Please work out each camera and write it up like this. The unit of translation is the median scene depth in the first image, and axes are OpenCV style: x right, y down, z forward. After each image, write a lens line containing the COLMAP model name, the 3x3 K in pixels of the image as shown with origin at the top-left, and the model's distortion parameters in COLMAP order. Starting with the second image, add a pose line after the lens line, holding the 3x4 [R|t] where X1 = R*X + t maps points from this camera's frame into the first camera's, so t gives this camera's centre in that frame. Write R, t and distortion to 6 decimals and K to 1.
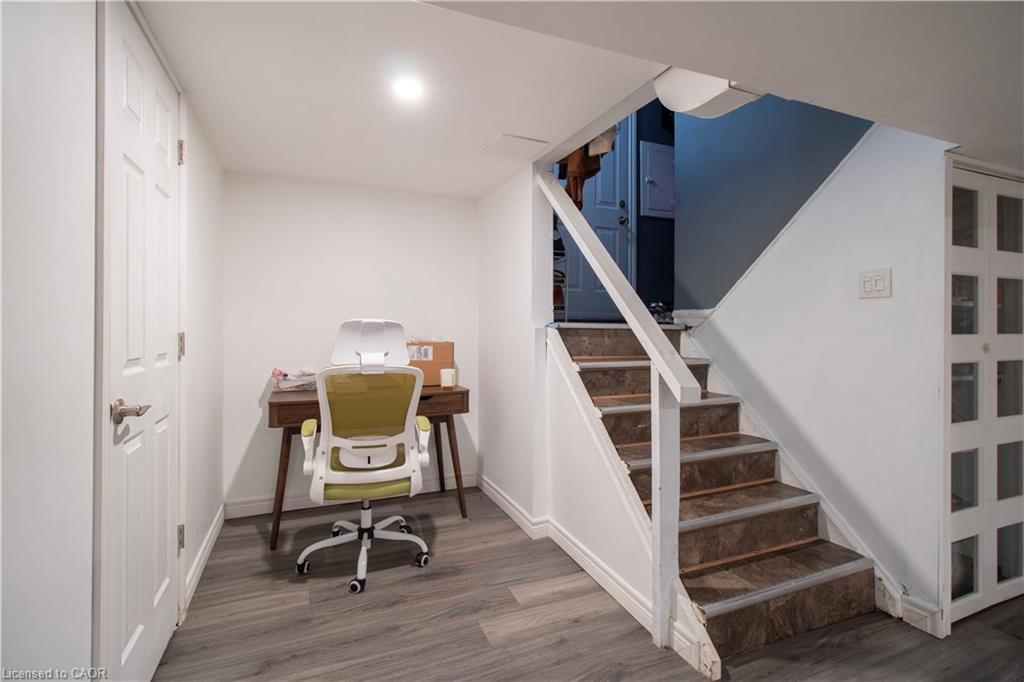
lens RADIAL K [[483.7, 0, 517.1], [0, 483.7, 329.2], [0, 0, 1]] dist [0.003917, 0.000013]
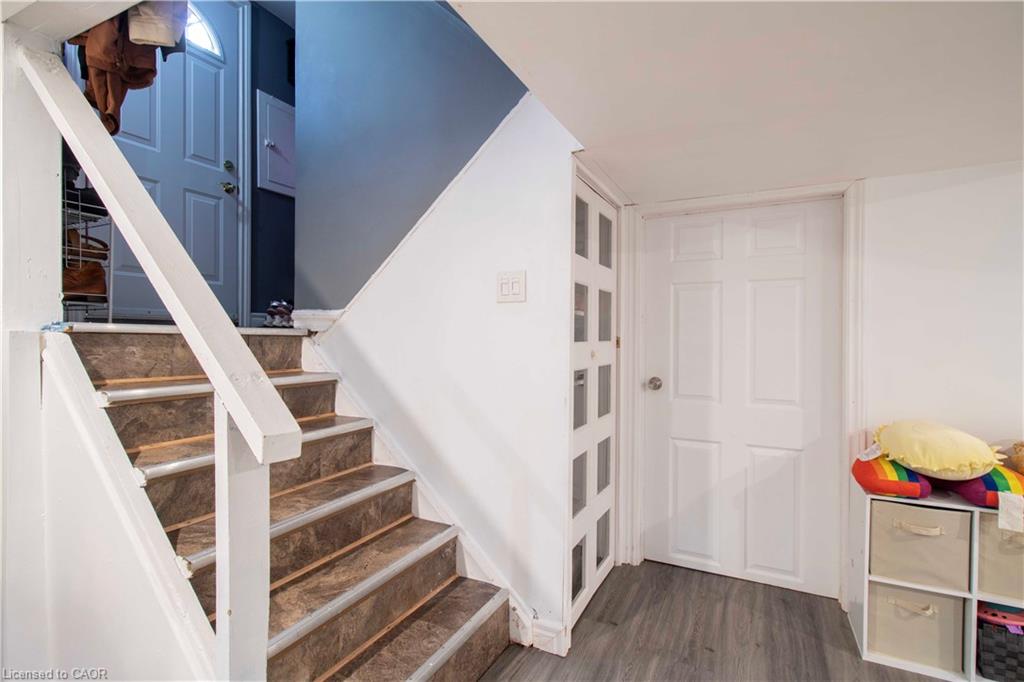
lens RADIAL K [[483.7, 0, 517.6], [0, 483.7, 337.9], [0, 0, 1]] dist [0.003917, 0.000013]
pose [[0.766165, 0.001734, 0.642642, 0.148588], [-0.006147, 0.999970, 0.004631, -0.001520], [-0.642615, -0.007498, 0.766153, 0.270701]]
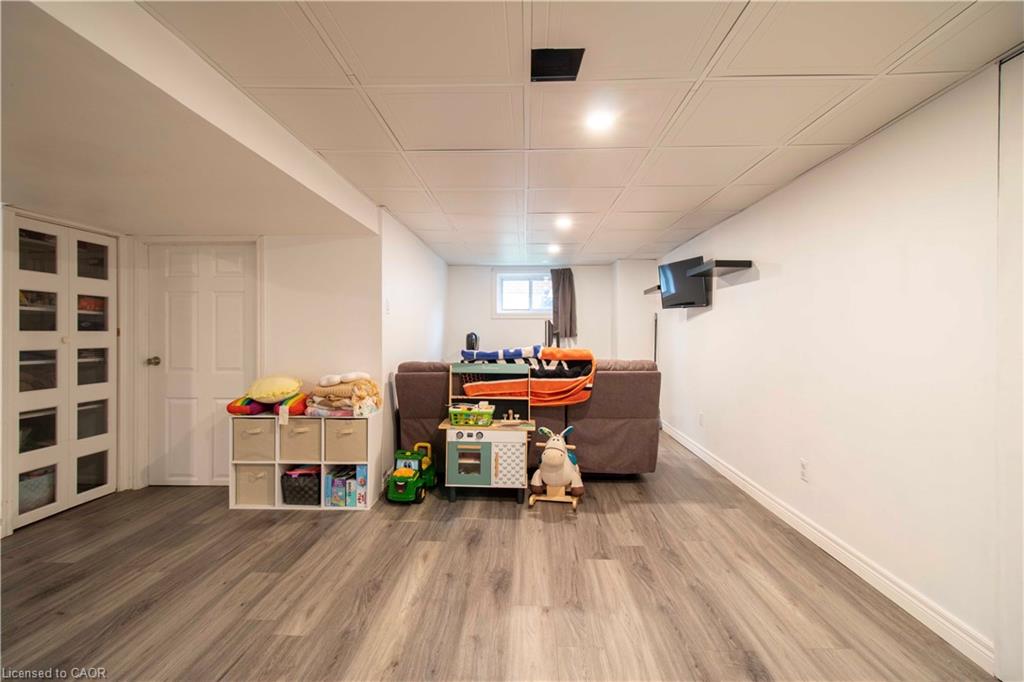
lens RADIAL K [[459.1, 0, 511.2], [0, 459.1, 335.5], [0, 0, 1]] dist [0.000915, 0.000331]
pose [[0.429536, -0.001397, 0.903049, 0.244445], [-0.000106, 0.999999, 0.001598, 0.019716], [-0.903050, -0.000782, 0.429535, -0.796853]]
